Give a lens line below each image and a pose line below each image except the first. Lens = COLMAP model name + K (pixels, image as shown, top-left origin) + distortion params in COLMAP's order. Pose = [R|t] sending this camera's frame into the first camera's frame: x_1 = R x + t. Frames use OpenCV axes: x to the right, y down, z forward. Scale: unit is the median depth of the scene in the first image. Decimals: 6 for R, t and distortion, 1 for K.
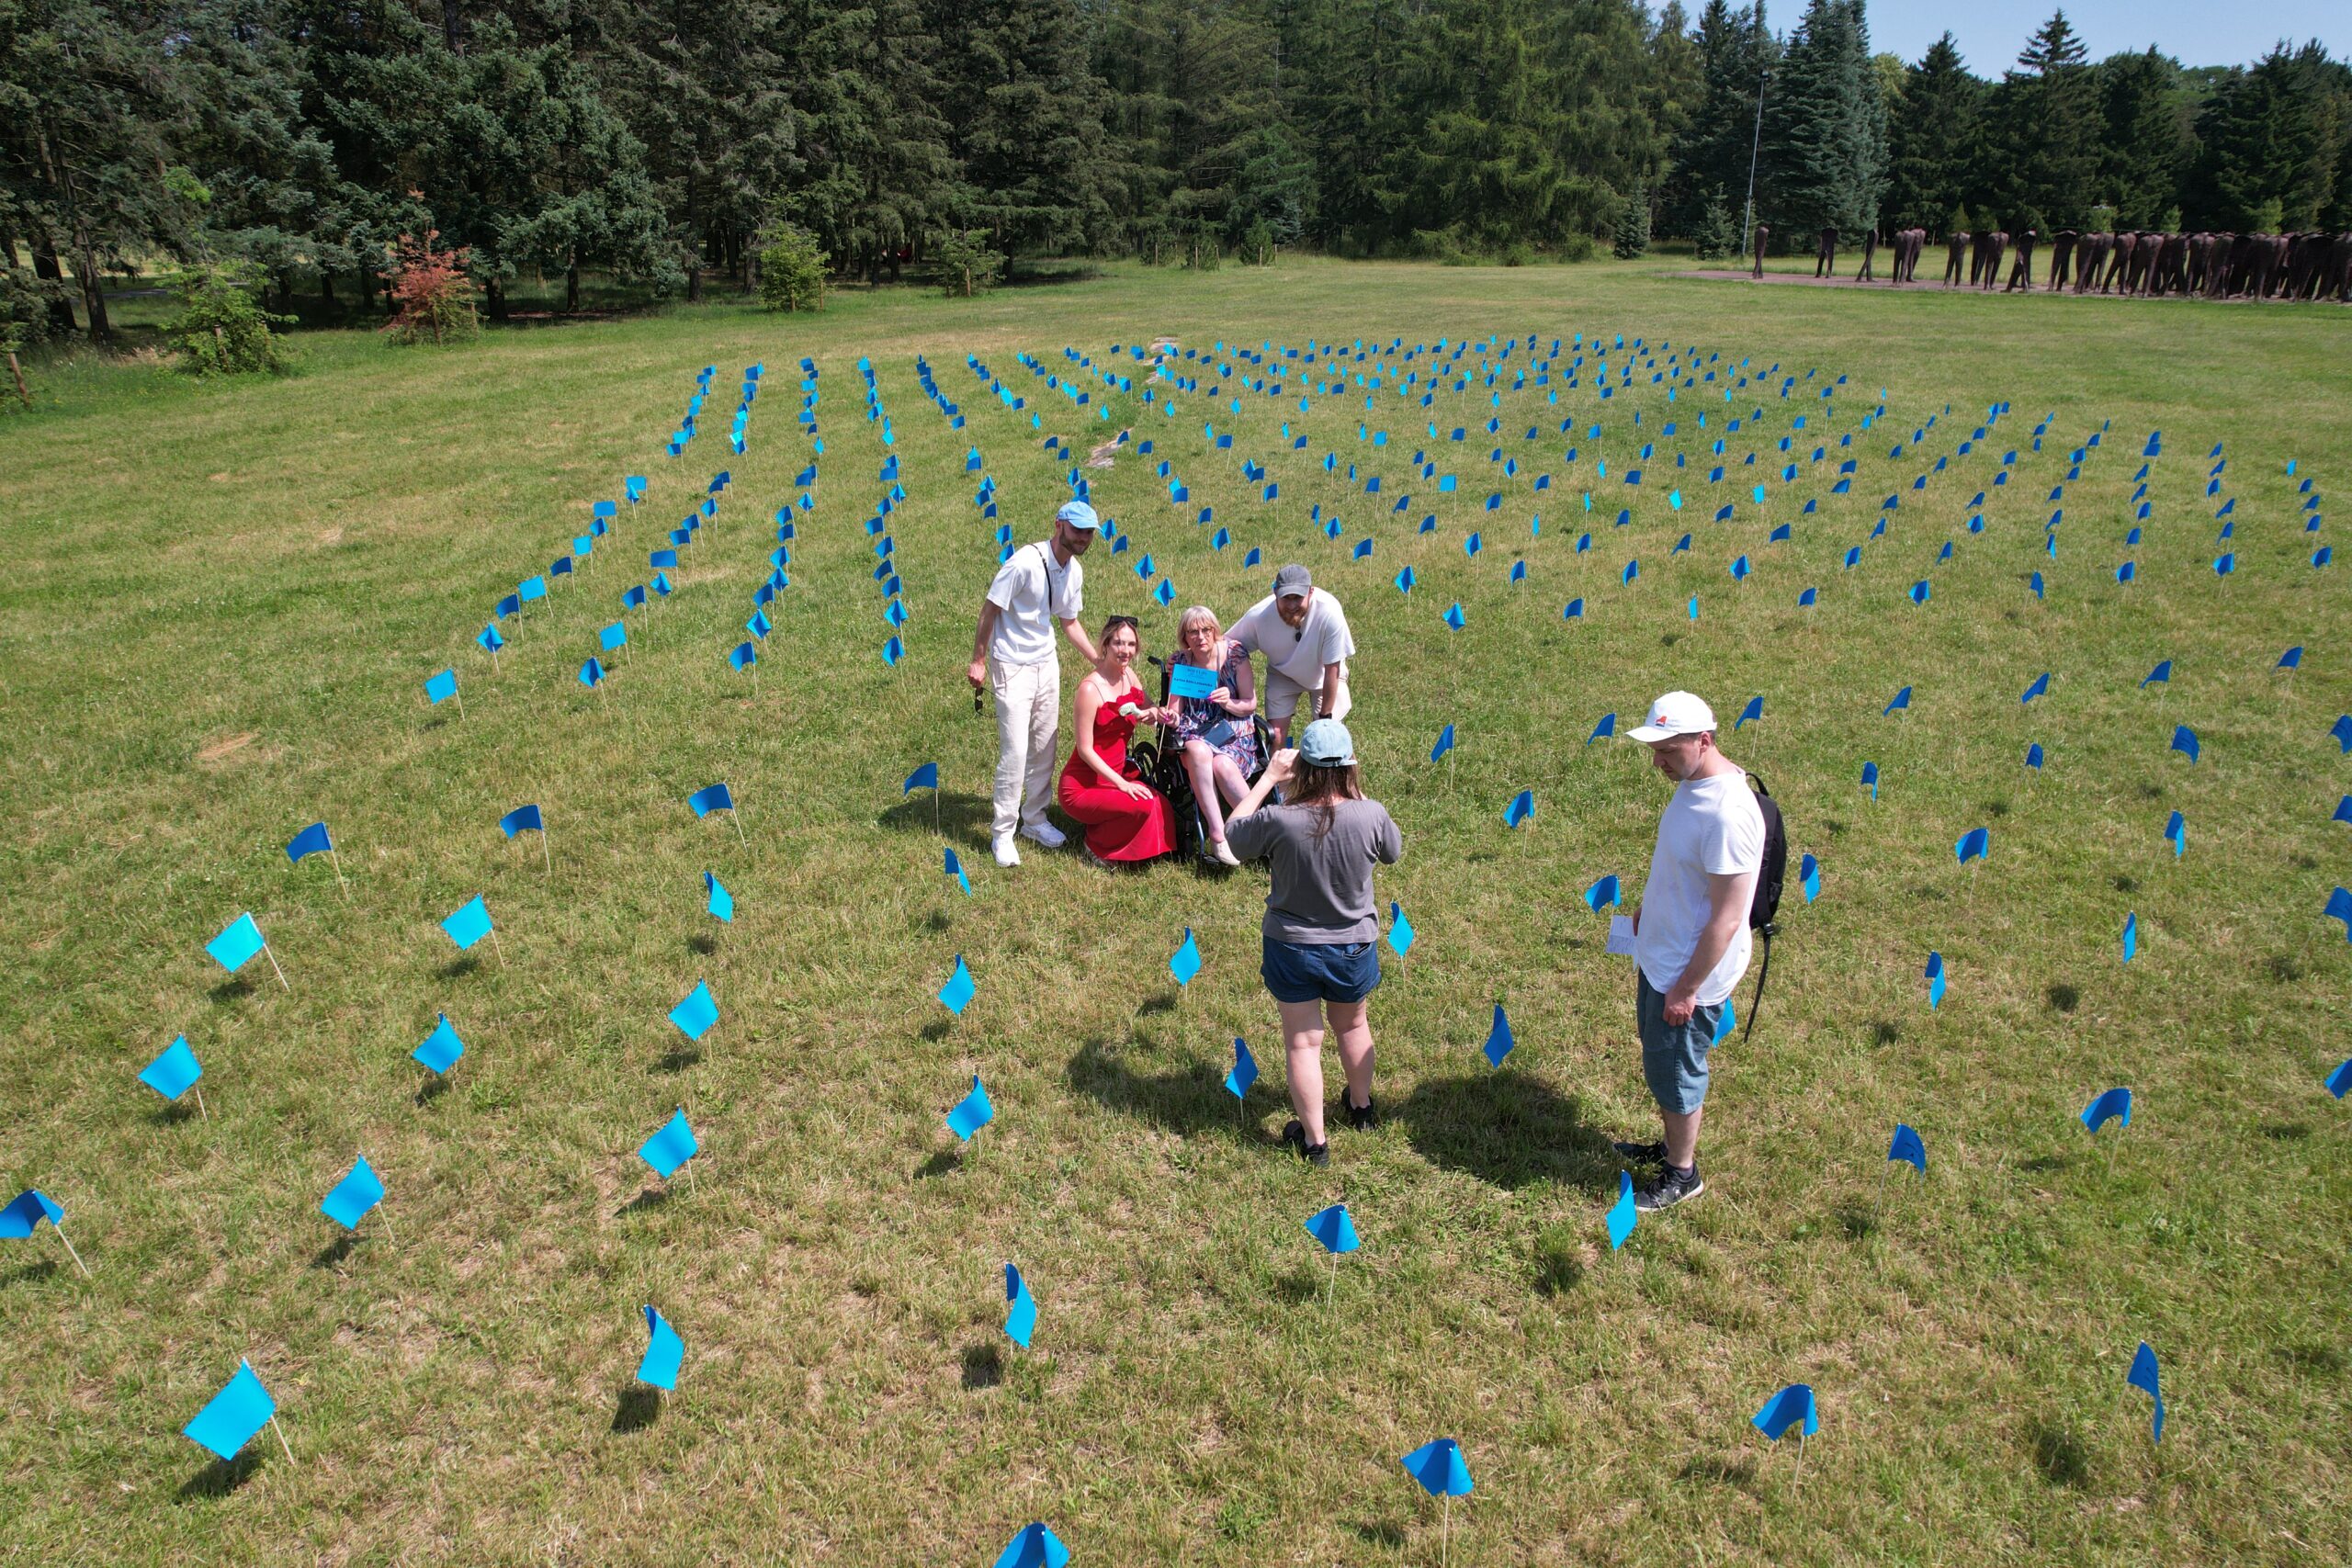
lens RADIAL K [[1513.3, 0, 1185.7], [0, 1513.3, 793.6], [0, 0, 1]] dist [-0.039247, 0.043543]
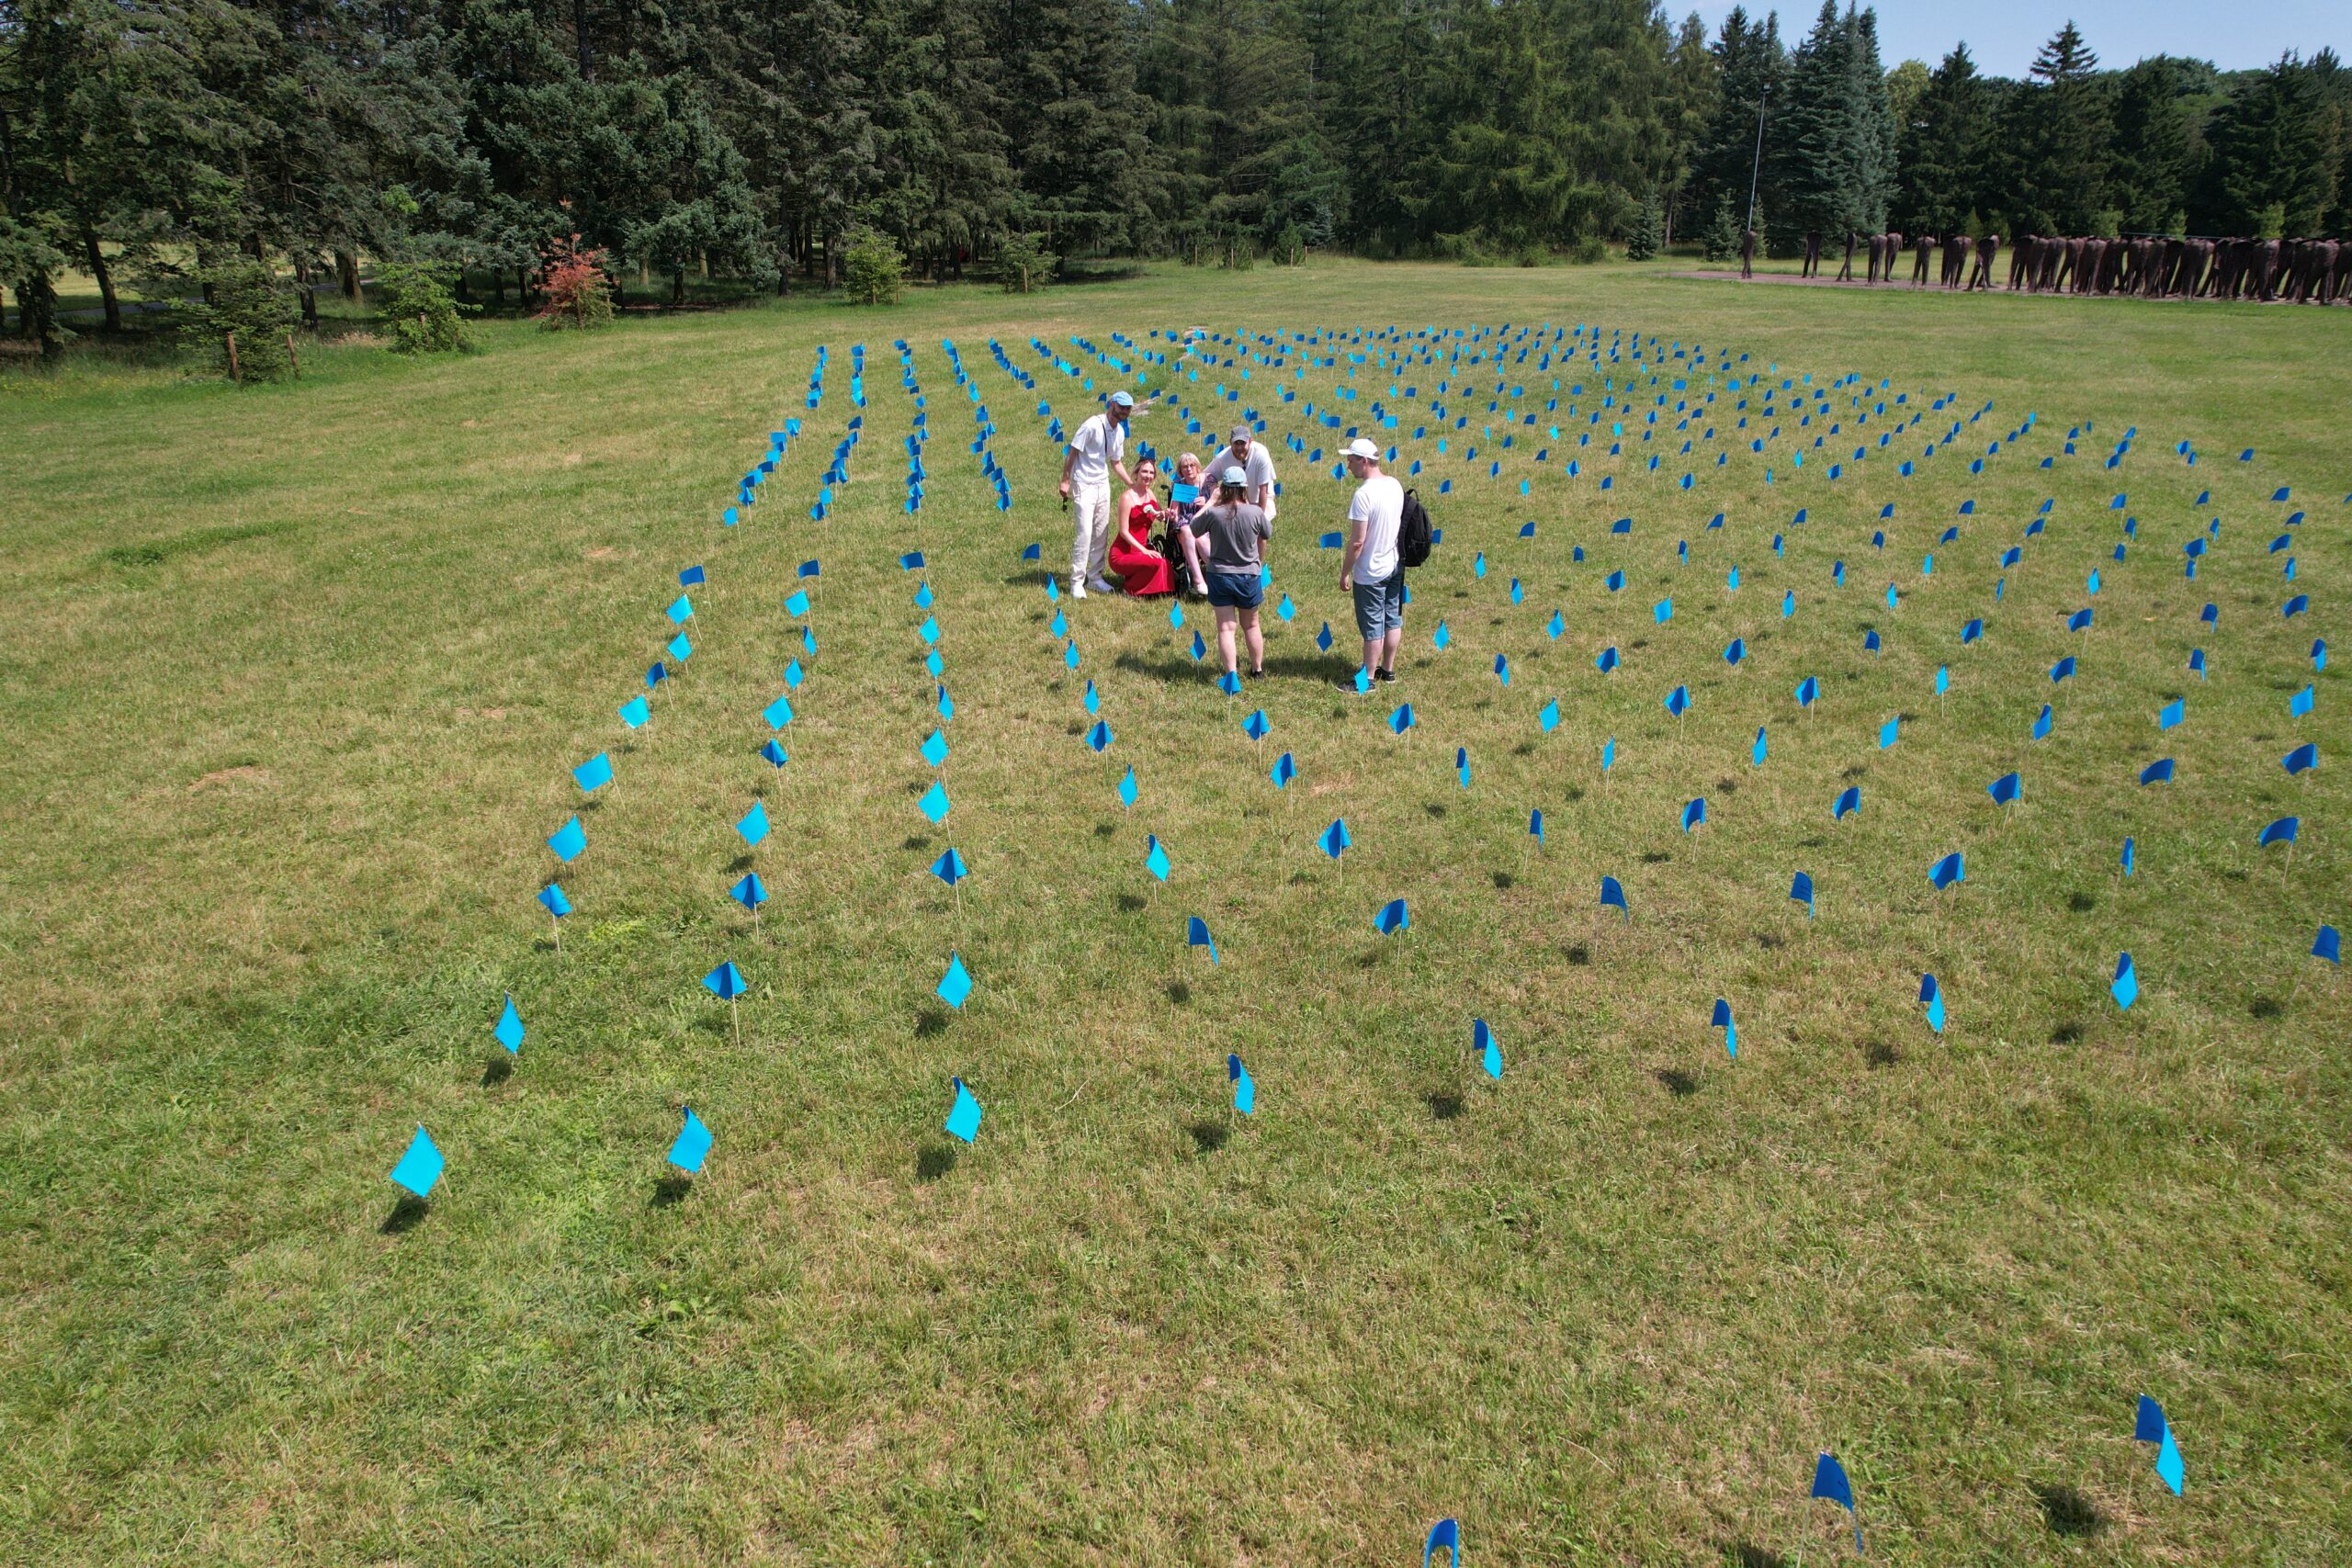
lens RADIAL K [[1513.3, 0, 1177.5], [0, 1513.3, 790.9], [0, 0, 1]] dist [-0.039247, 0.043543]
pose [[0.999446, 0.012262, -0.030933, 0.009377], [-0.012335, 0.999922, -0.002158, 0.047547], [0.030904, 0.002538, 0.999519, -0.132344]]
